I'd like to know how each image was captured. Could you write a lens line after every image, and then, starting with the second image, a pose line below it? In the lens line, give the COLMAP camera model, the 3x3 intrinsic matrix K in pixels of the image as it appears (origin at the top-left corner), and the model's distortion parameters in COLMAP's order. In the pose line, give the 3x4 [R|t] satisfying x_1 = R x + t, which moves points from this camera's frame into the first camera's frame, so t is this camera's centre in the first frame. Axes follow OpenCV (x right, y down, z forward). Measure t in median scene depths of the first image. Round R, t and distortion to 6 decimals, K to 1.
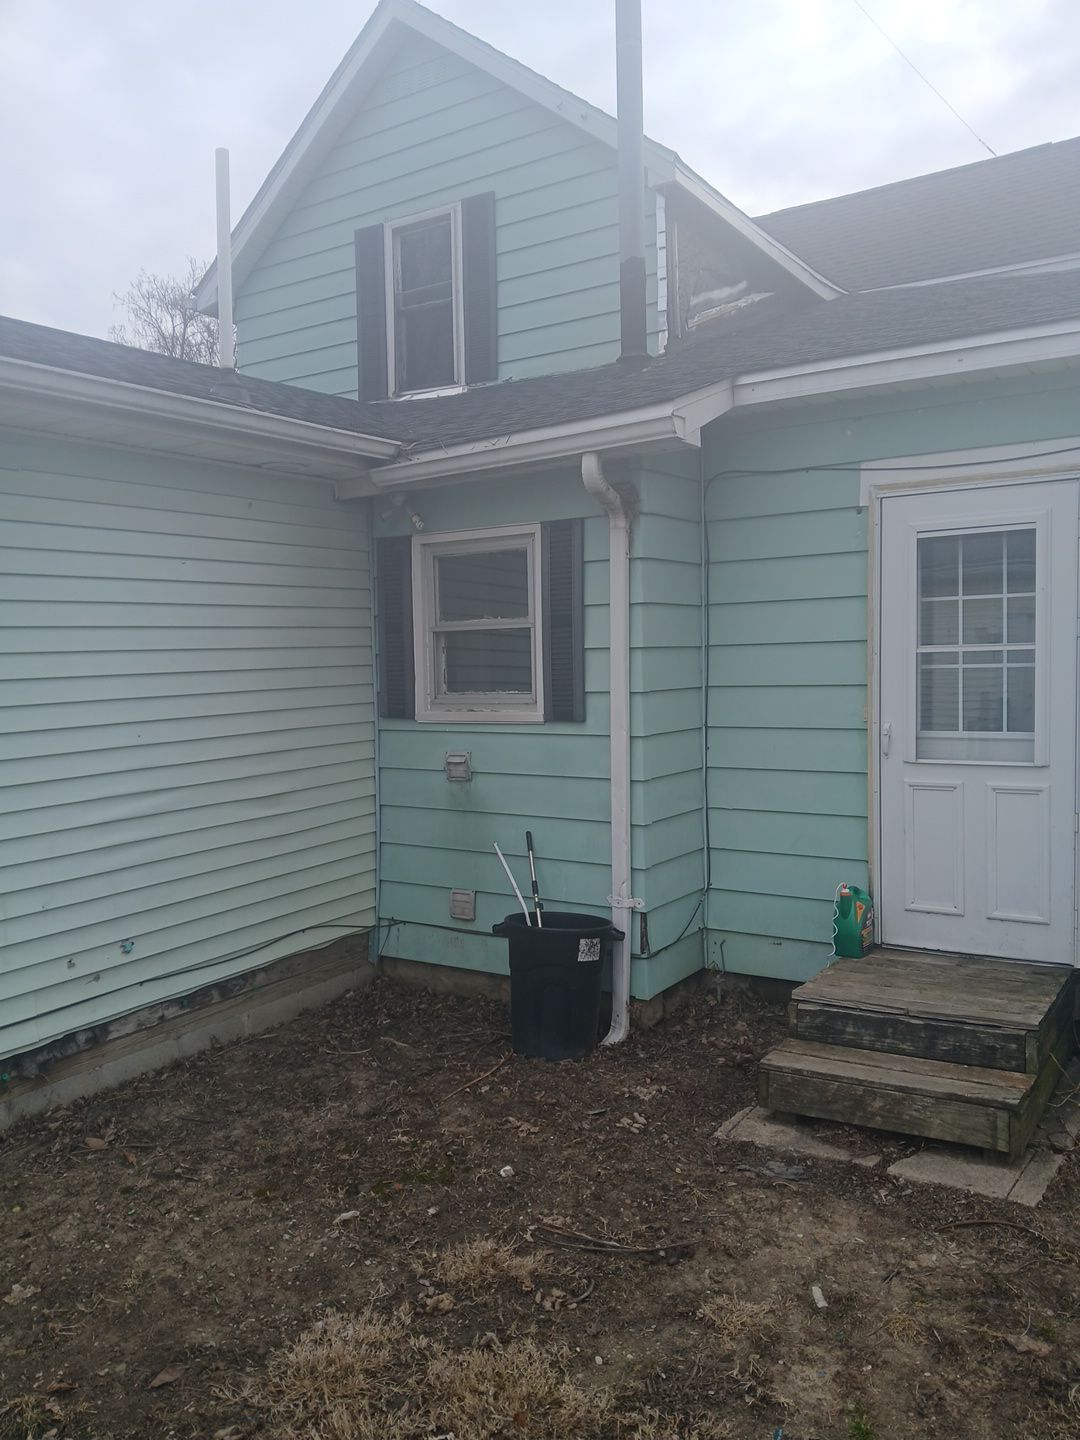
lens RADIAL K [[1120.6, 0, 537.9], [0, 1120.6, 728.1], [0, 0, 1]] dist [0.052133, -0.091542]
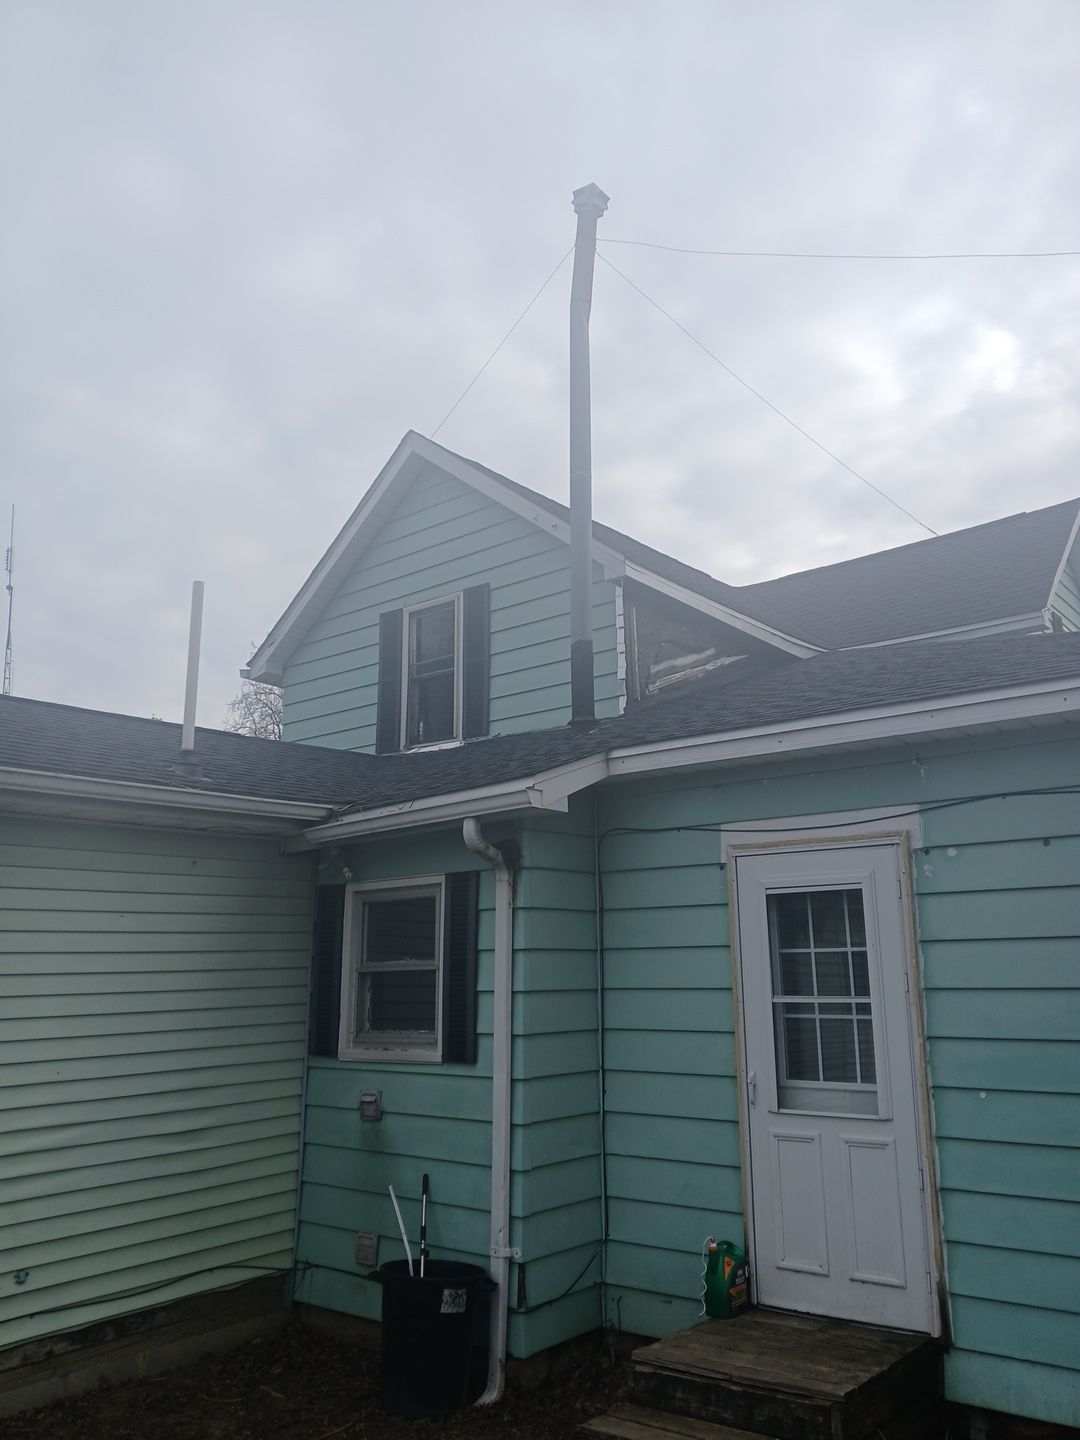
lens RADIAL K [[1120.6, 0, 531.2], [0, 1120.6, 723.6], [0, 0, 1]] dist [0.052133, -0.091542]
pose [[0.994157, -0.015307, -0.106856, 0.232014], [-0.015416, 0.959616, -0.280891, -0.017327], [0.106840, 0.280897, 0.953773, -0.113036]]
